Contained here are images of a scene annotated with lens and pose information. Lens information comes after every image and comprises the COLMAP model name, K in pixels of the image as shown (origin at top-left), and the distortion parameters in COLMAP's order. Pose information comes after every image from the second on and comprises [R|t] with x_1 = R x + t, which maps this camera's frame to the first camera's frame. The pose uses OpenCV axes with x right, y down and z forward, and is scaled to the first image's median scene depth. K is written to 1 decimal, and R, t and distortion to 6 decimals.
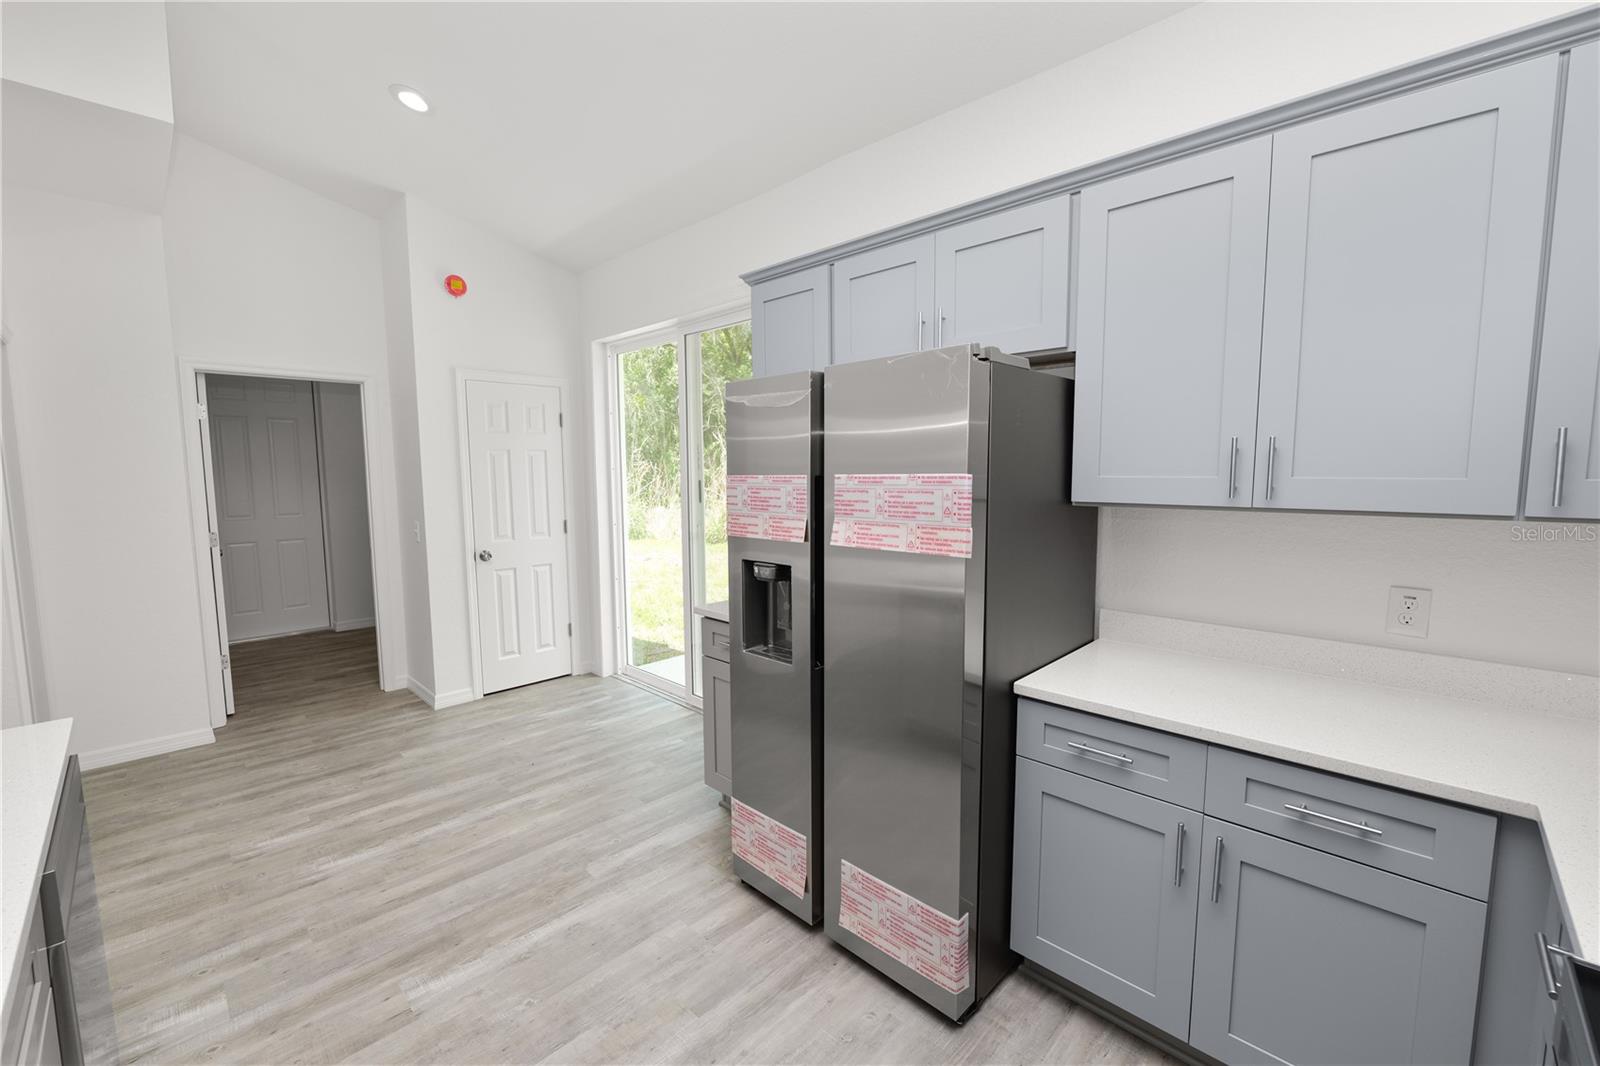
lens RADIAL K [[651.9, 0, 798.5], [0, 651.9, 533.0], [0, 0, 1]] dist [-0.013885, 0.001521]
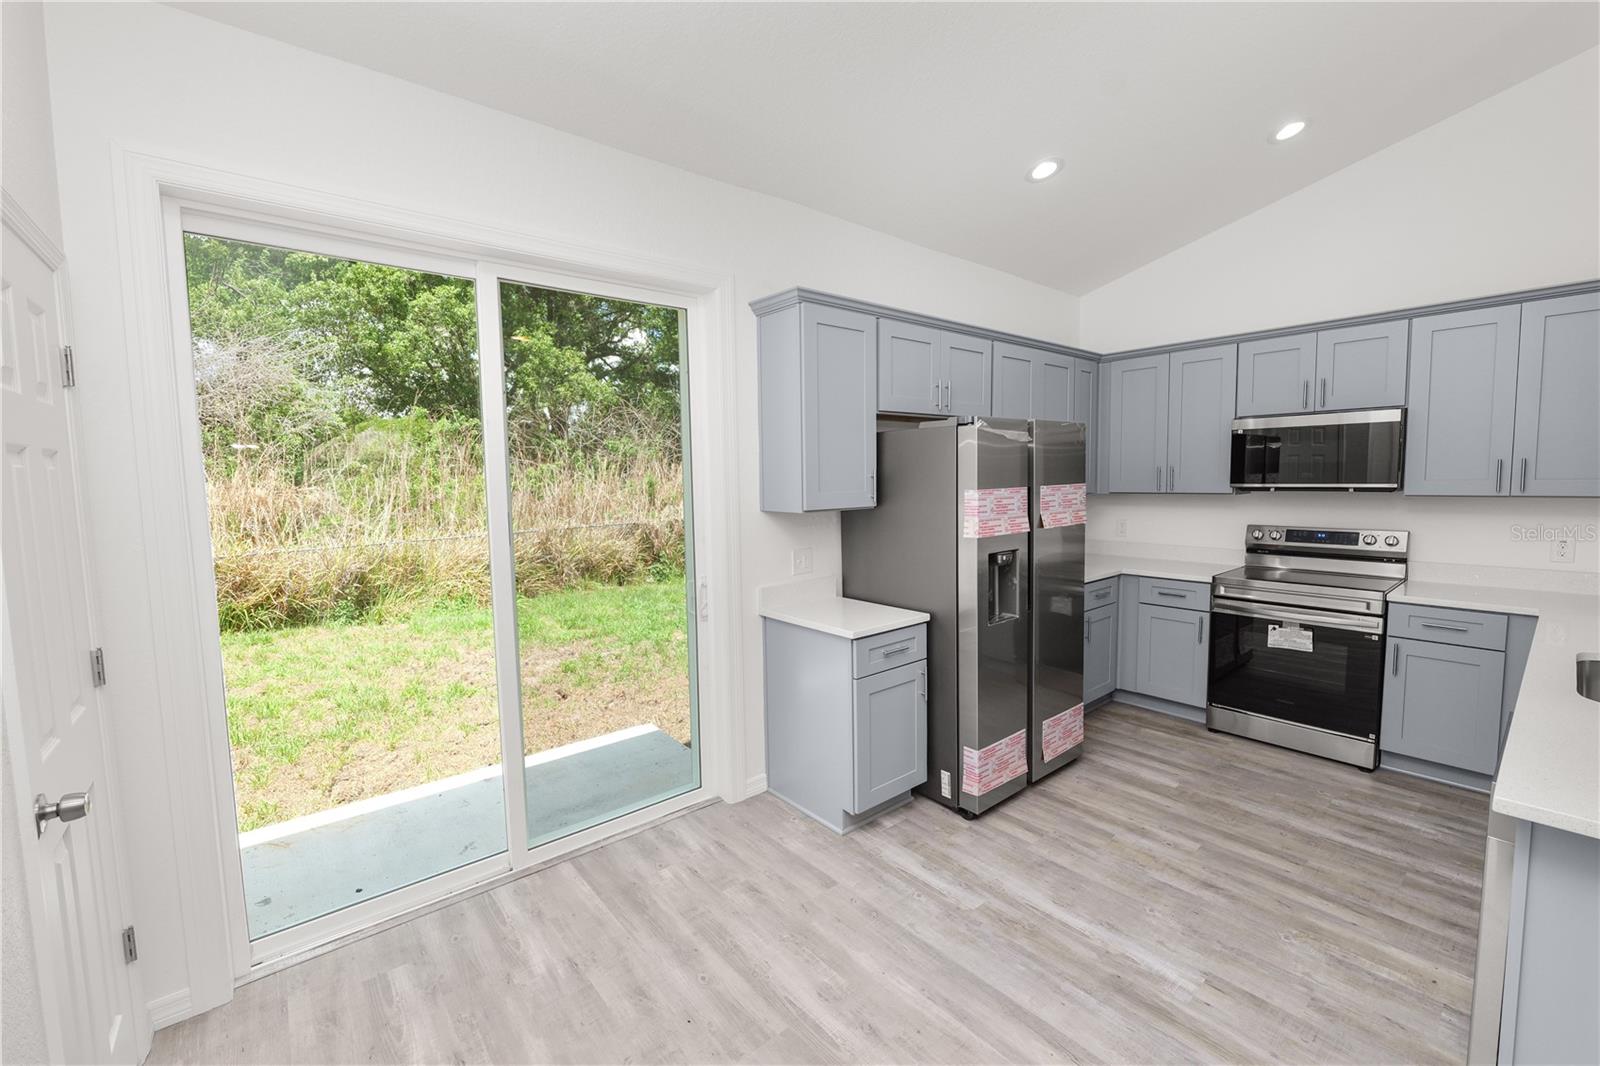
lens RADIAL K [[651.9, 0, 799.2], [0, 651.9, 526.5], [0, 0, 1]] dist [-0.013885, 0.001521]
pose [[0.105620, -0.074287, 0.991628, -1.199000], [0.114109, 0.991524, 0.062125, -0.116615], [-0.987838, 0.106592, 0.113202, 1.041517]]
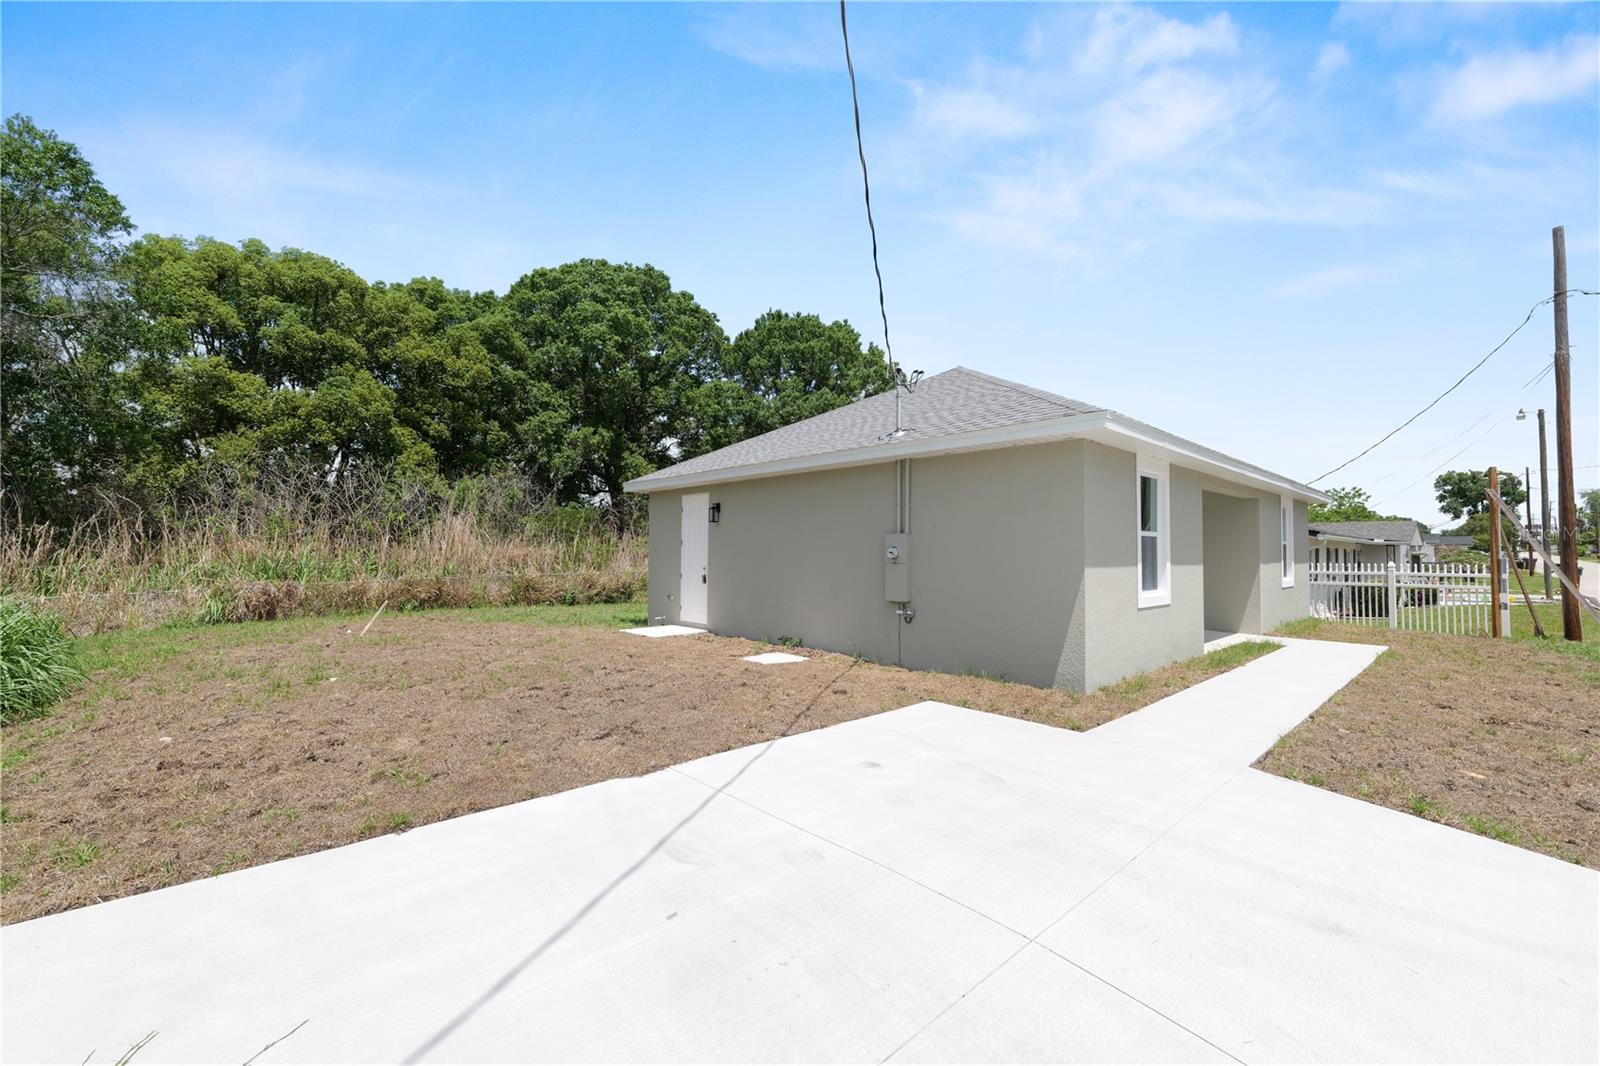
lens RADIAL K [[651.9, 0, 802.2], [0, 651.9, 533.2], [0, 0, 1]] dist [-0.013885, 0.001521]
pose [[0.047946, 0.029298, 0.998420, -6.773602], [0.087028, 0.995646, -0.033396, -0.084617], [-0.995051, 0.088492, 0.045188, 1.233887]]
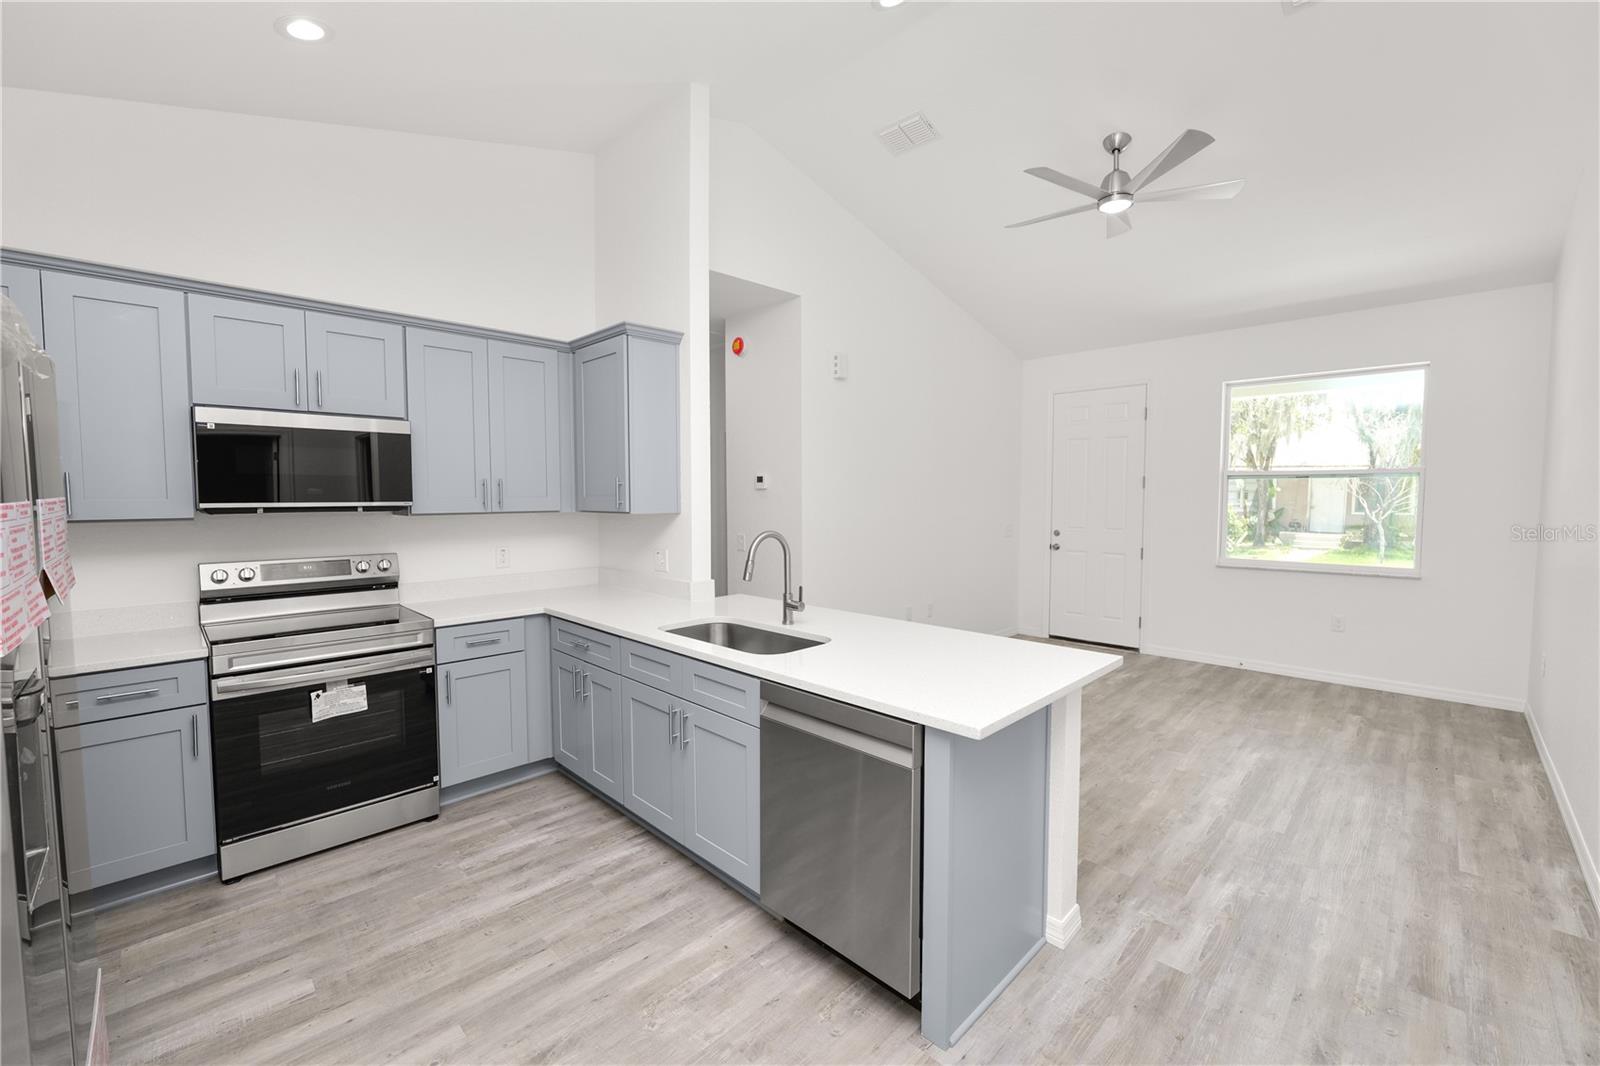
lens RADIAL K [[651.9, 0, 800.7], [0, 651.9, 527.1], [0, 0, 1]] dist [-0.013885, 0.001521]
pose [[-0.999942, 0.006722, 0.008382, -0.516845], [0.007887, 0.988992, 0.147759, -0.110489], [-0.007297, 0.147816, -0.988988, 1.190958]]
